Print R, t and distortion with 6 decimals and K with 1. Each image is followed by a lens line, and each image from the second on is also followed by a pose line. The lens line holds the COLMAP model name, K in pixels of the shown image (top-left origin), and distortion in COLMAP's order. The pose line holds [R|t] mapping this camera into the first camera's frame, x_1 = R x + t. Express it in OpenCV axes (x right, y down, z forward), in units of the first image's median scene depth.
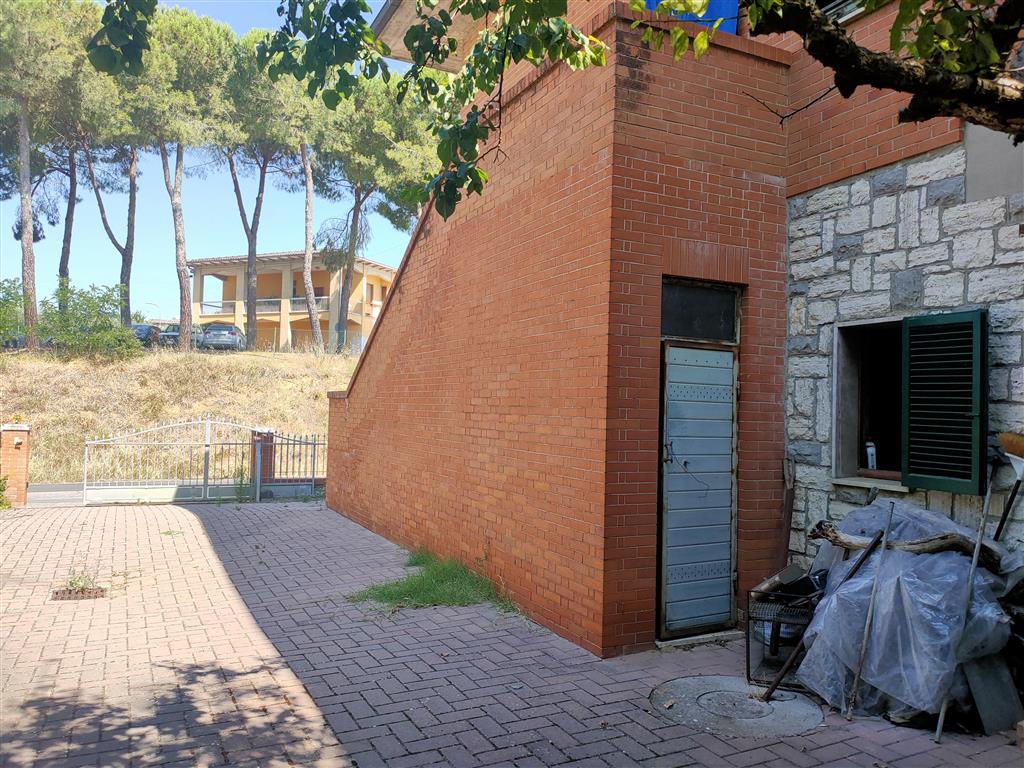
lens RADIAL K [[769.2, 0, 512.0], [0, 769.2, 384.0], [0, 0, 1]] dist [0.022720, -0.048056]
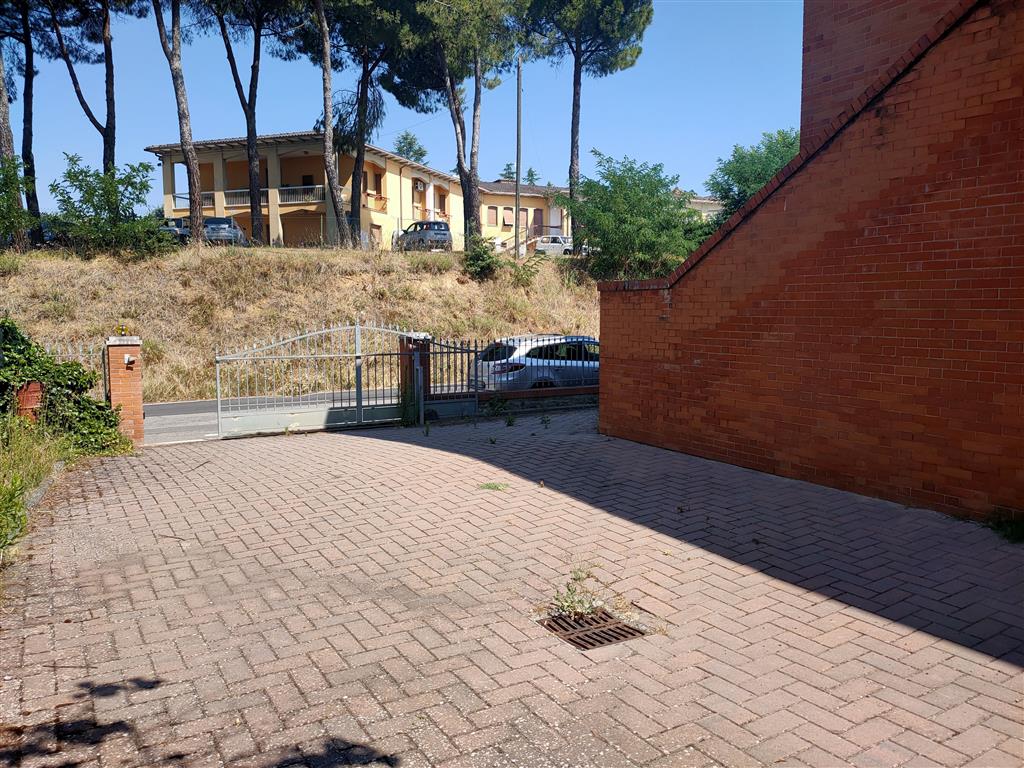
lens RADIAL K [[776.6, 0, 512.0], [0, 776.6, 384.0], [0, 0, 1]] dist [0.038147, -0.067205]
pose [[0.997642, -0.030438, 0.061513, -0.326016], [0.022114, 0.991038, 0.131734, 0.006040], [-0.064972, -0.130063, 0.989375, 0.222270]]
